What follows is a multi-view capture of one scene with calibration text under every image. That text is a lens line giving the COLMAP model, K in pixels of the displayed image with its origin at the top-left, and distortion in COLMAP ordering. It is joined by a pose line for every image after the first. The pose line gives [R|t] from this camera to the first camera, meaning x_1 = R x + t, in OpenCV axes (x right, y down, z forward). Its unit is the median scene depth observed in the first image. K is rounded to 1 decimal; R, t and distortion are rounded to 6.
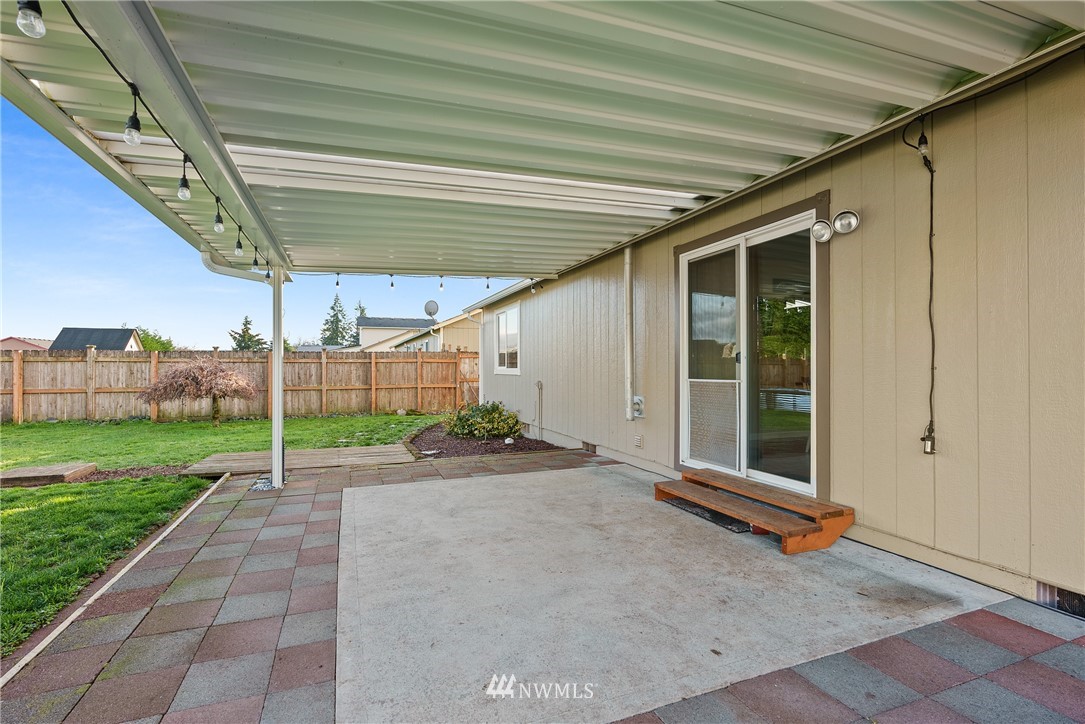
lens RADIAL K [[496.0, 0, 532.0], [0, 496.0, 362.2], [0, 0, 1]] dist [-0.001849, 0.000852]
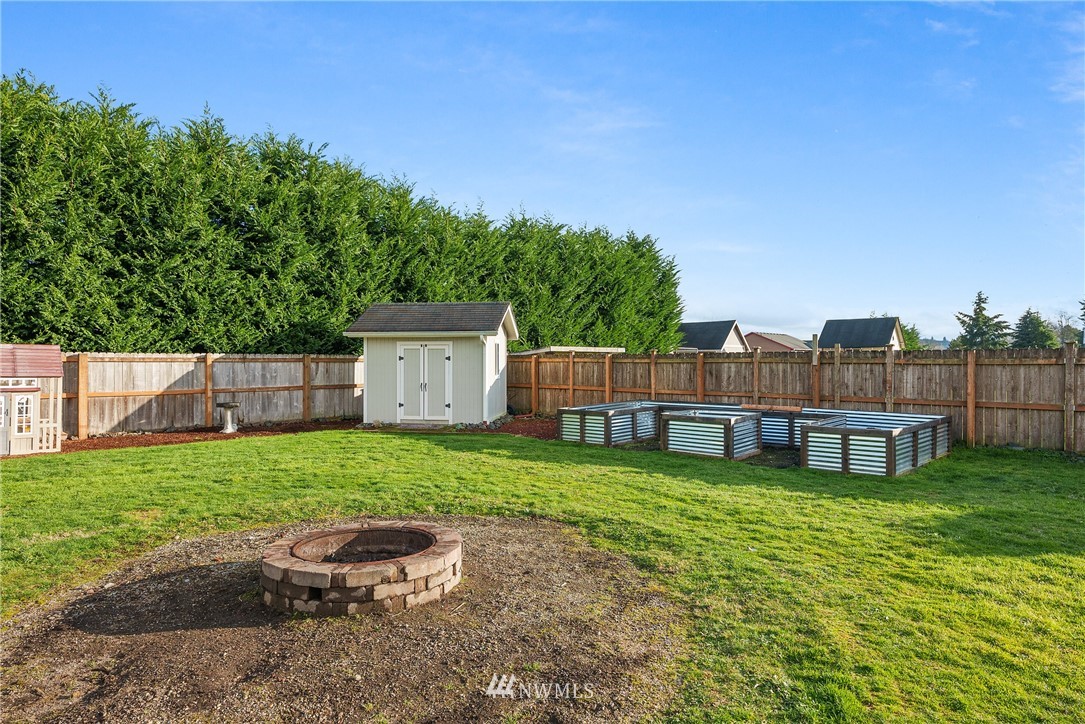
lens RADIAL K [[614.4, 0, 540.2], [0, 614.4, 365.5], [0, 0, 1]] dist [0.004275, 0.000638]
pose [[0.455425, 0.009927, -0.890219, -0.475150], [0.008058, 0.999851, 0.015272, -0.019086], [0.890238, -0.014129, 0.455277, -0.017580]]
